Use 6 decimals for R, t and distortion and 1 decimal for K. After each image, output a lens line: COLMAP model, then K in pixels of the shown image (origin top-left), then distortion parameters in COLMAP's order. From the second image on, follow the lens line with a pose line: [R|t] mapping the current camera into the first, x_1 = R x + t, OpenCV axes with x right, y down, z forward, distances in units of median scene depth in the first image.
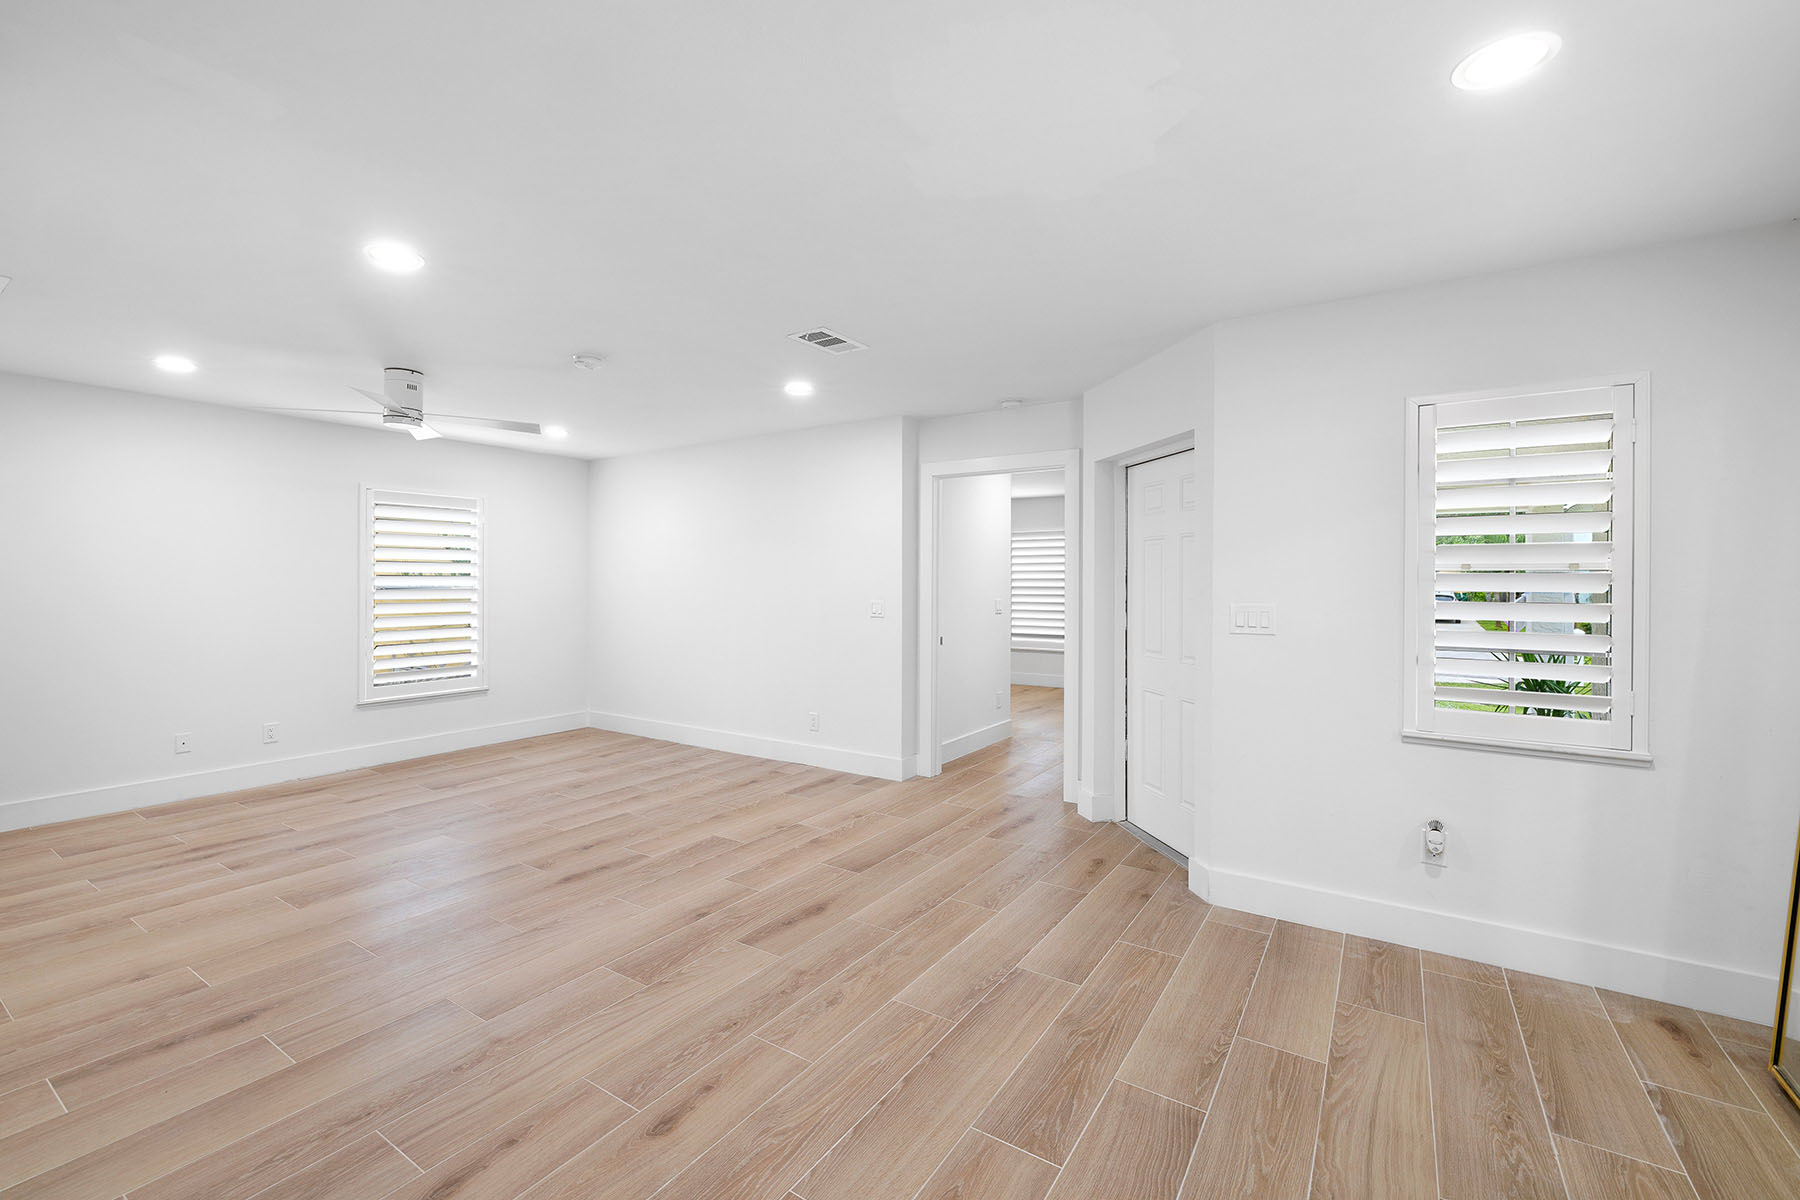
lens RADIAL K [[763.5, 0, 873.7], [0, 763.5, 581.8], [0, 0, 1]] dist [0.001168, 0.000096]
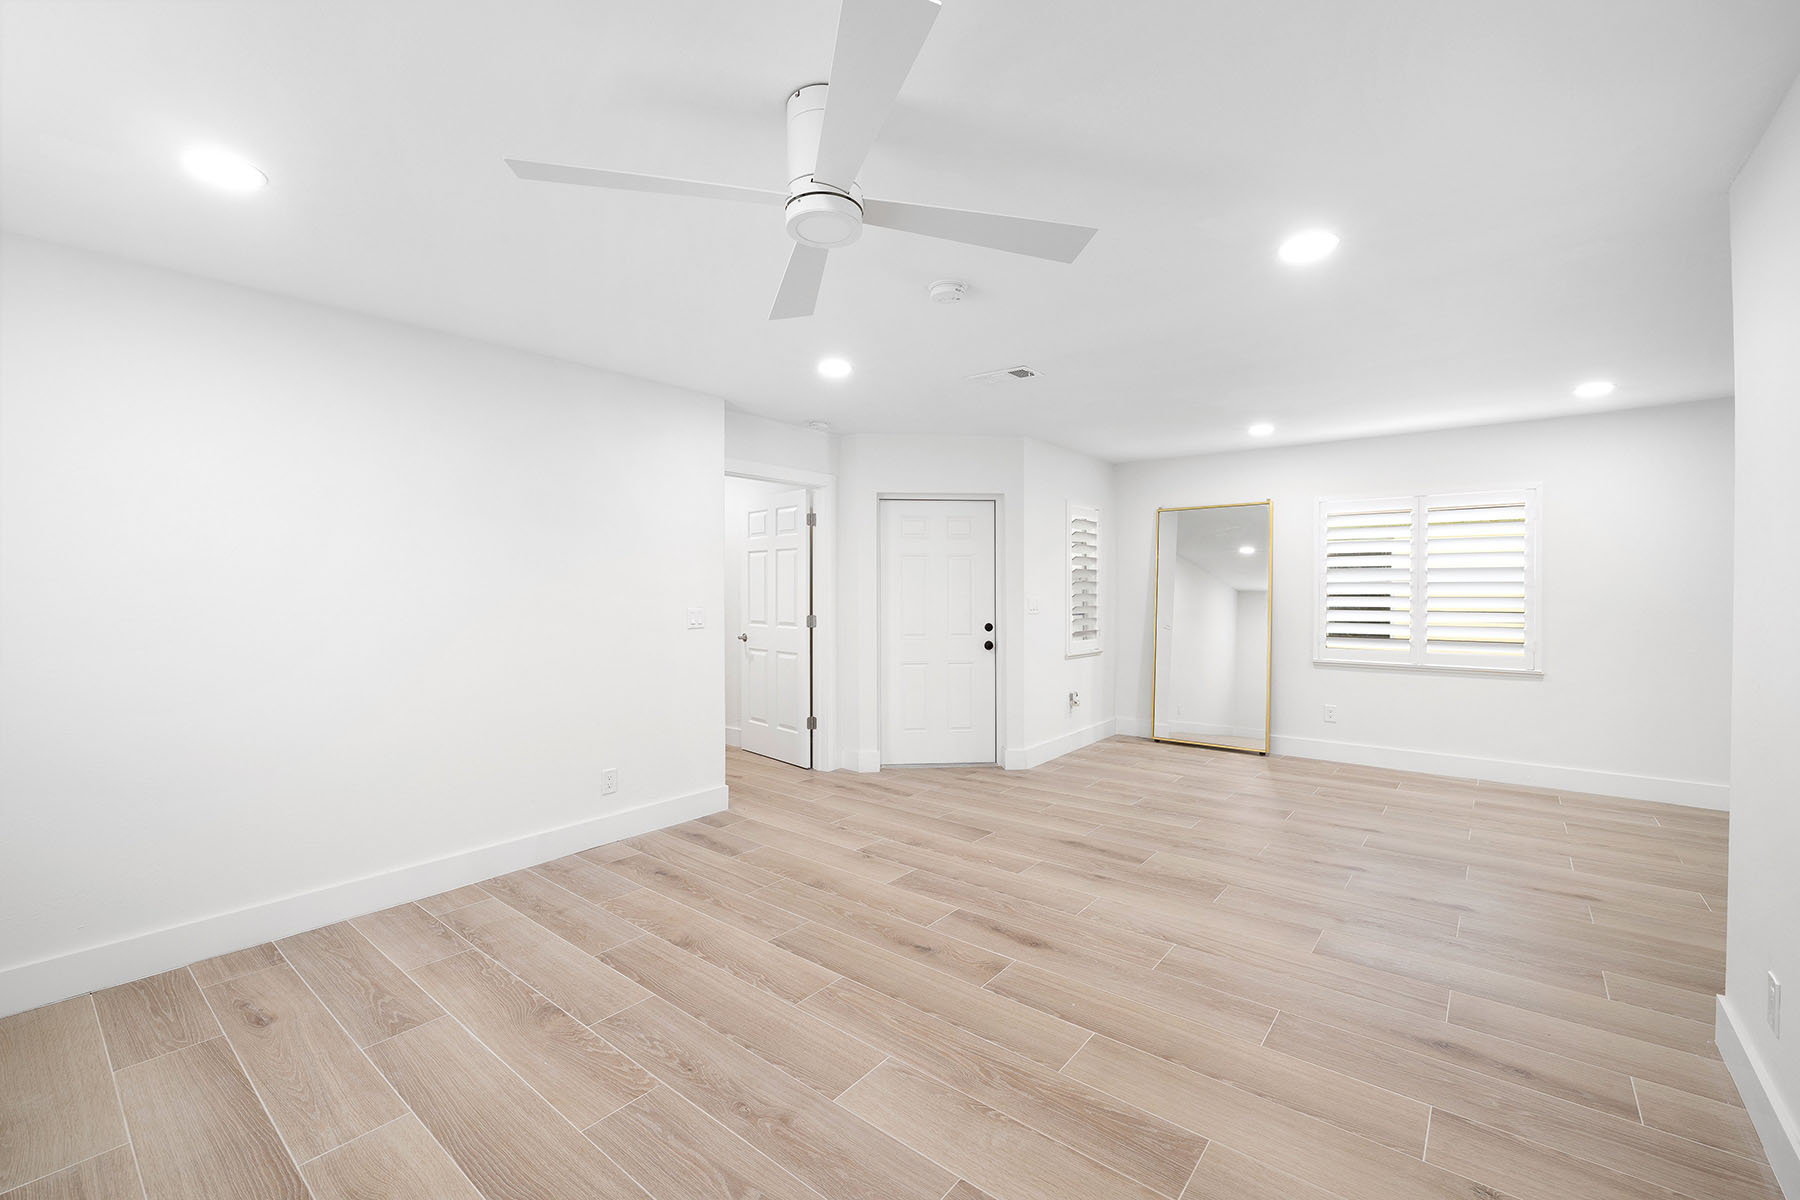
lens RADIAL K [[749.0, 0, 900.3], [0, 749.0, 589.1], [0, 0, 1]] dist [0.000185, 0.000251]
pose [[0.086364, -0.004111, 0.996255, -1.150418], [0.003895, 0.999985, 0.003789, 0.001296], [-0.996256, 0.003553, 0.086379, 1.013822]]
